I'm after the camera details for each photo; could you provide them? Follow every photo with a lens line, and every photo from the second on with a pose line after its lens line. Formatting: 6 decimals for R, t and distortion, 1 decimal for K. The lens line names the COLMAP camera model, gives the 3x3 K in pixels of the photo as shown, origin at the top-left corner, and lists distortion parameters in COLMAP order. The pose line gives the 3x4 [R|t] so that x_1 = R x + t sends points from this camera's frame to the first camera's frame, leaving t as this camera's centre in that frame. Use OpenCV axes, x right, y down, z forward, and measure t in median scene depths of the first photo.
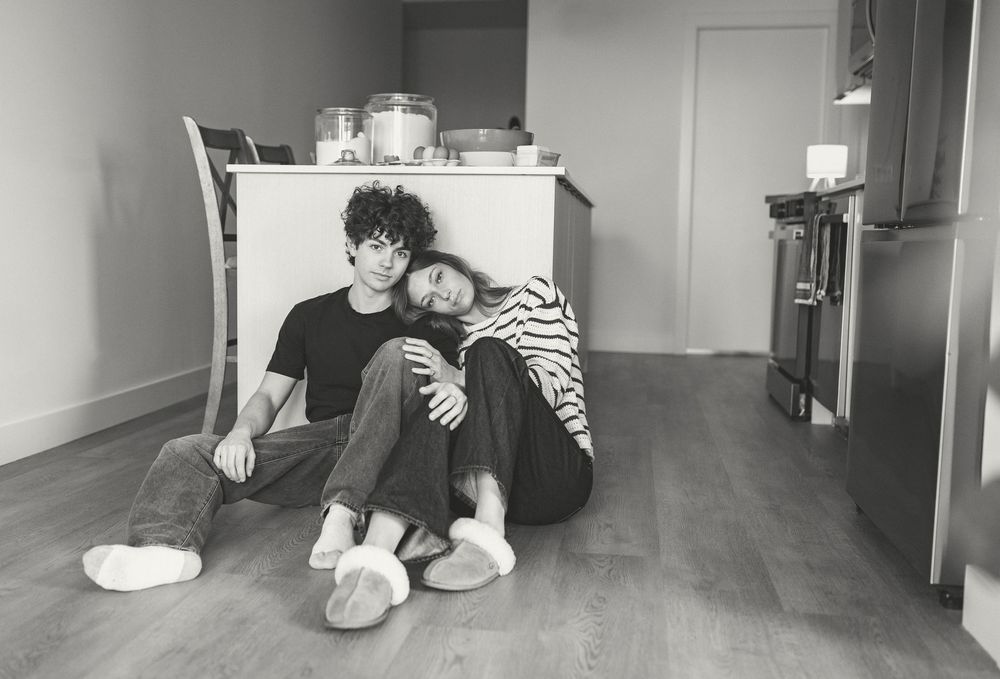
lens RADIAL K [[1086.6, 0, 455.3], [0, 1086.6, 343.4], [0, 0, 1]] dist [-0.006934, 0.000000]
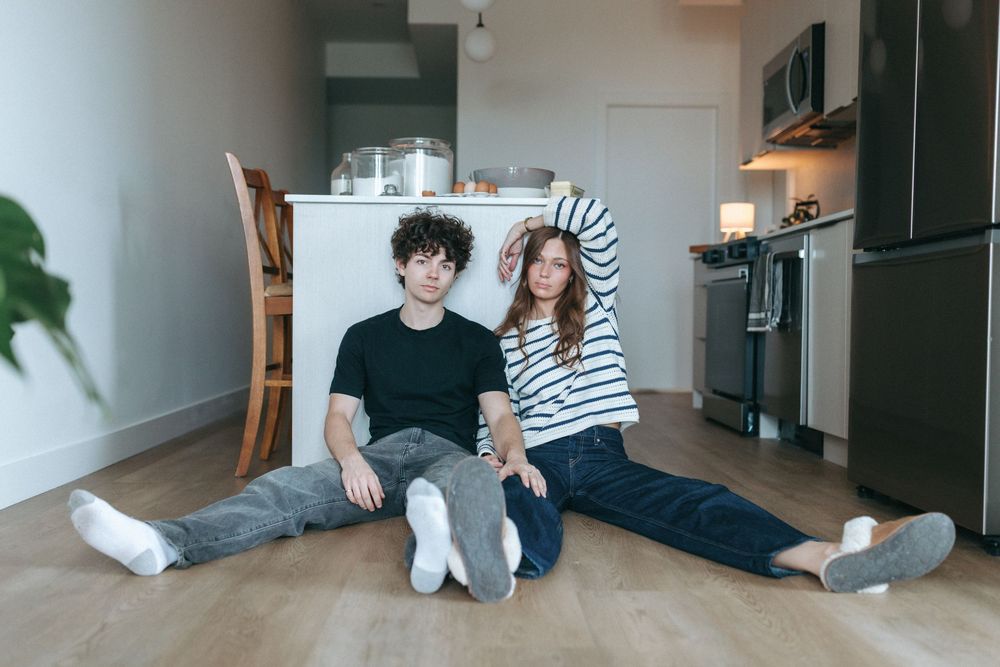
lens RADIAL K [[1007.9, 0, 504.2], [0, 1007.9, 333.7], [0, 0, 1]] dist [-0.018784, 0.000000]
pose [[0.982903, -0.010494, 0.183825, -0.163345], [0.023713, 0.997275, -0.069864, 0.040330], [-0.182591, 0.073029, 0.980473, 0.005434]]
